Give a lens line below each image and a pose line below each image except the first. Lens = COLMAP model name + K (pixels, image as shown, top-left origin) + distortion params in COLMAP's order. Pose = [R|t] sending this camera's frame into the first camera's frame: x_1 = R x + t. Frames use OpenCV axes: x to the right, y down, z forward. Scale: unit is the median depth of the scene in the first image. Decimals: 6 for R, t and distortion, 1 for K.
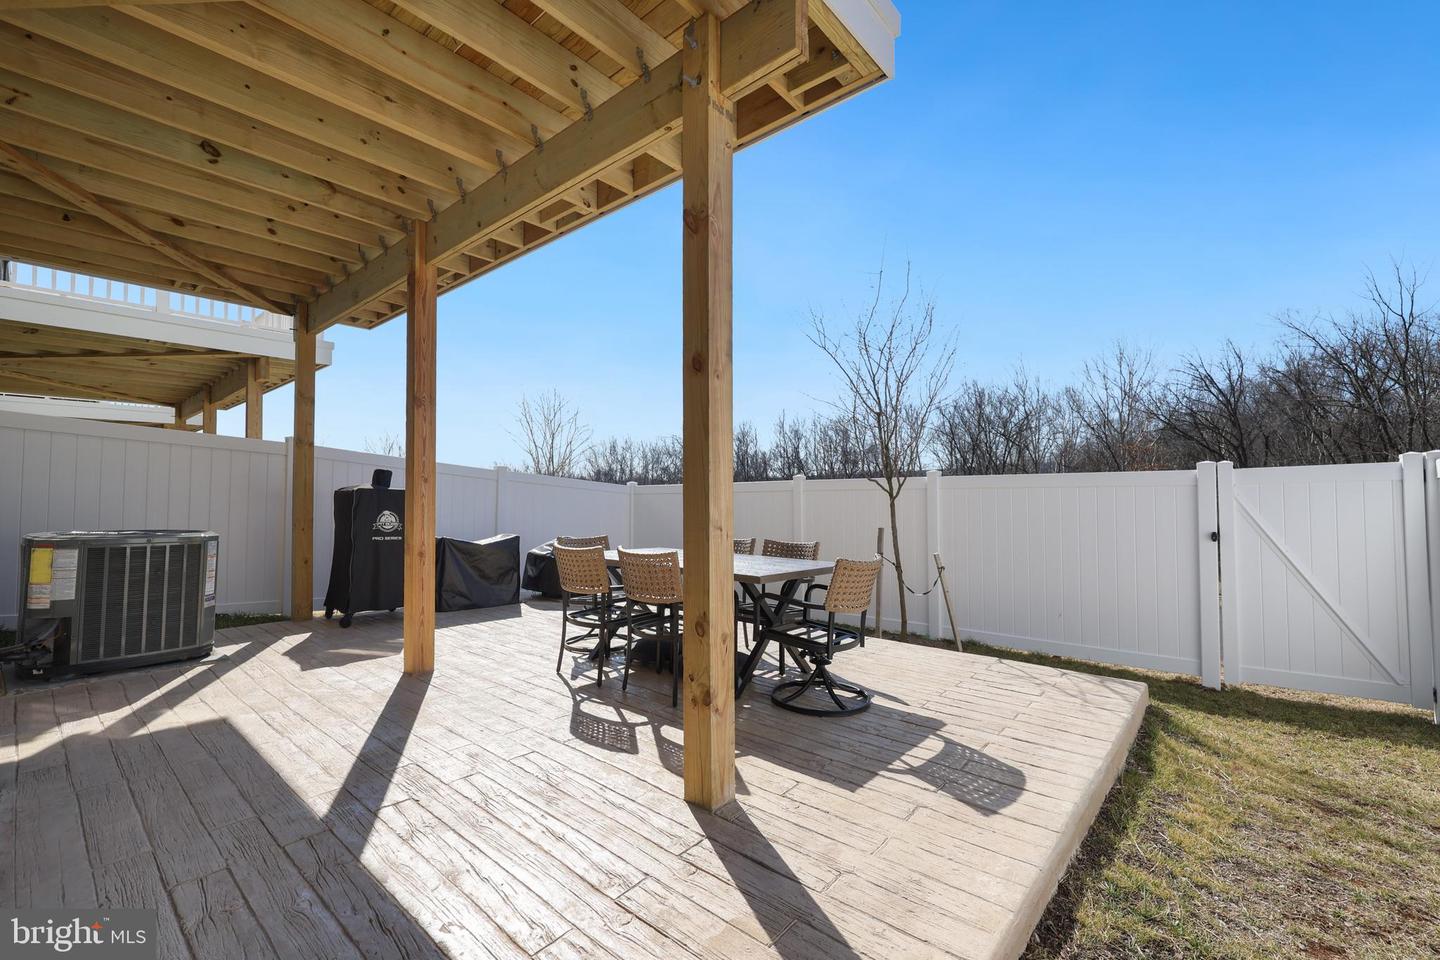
lens RADIAL K [[601.1, 0, 720.0], [0, 601.1, 480.0], [0, 0, 1]] dist [-0.000327, -0.000030]
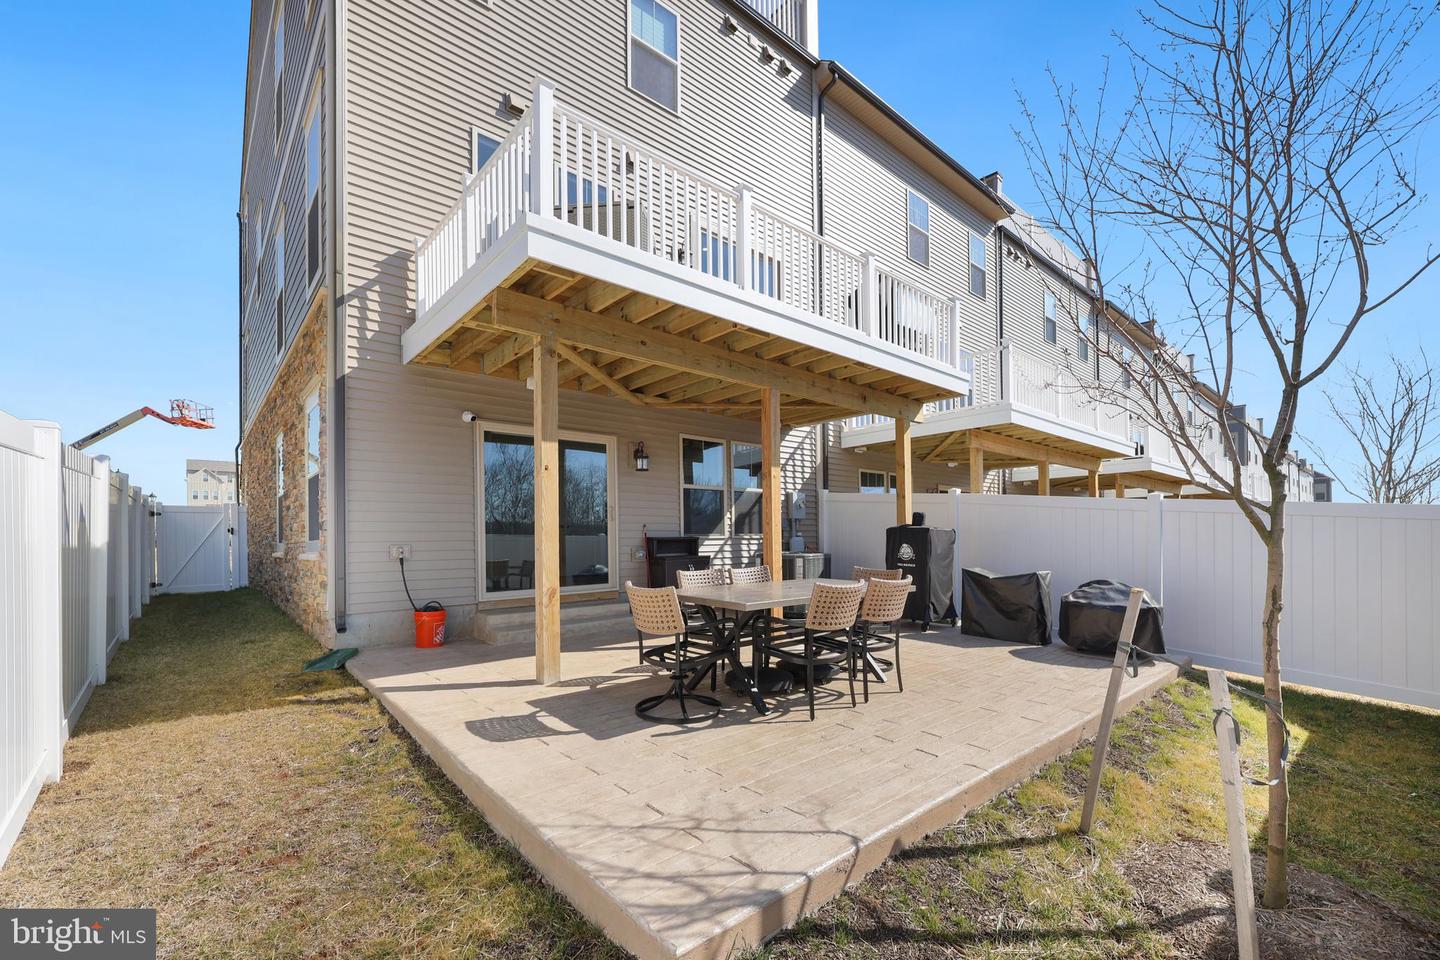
lens RADIAL K [[608.3, 0, 718.5], [0, 608.3, 540.3], [0, 0, 1]] dist [0.000047, 0.000001]
pose [[-0.140440, -0.000340, -0.990089, 1.470958], [0.034662, 0.999385, -0.005260, 0.064881], [0.989482, -0.035057, -0.140342, 1.423234]]
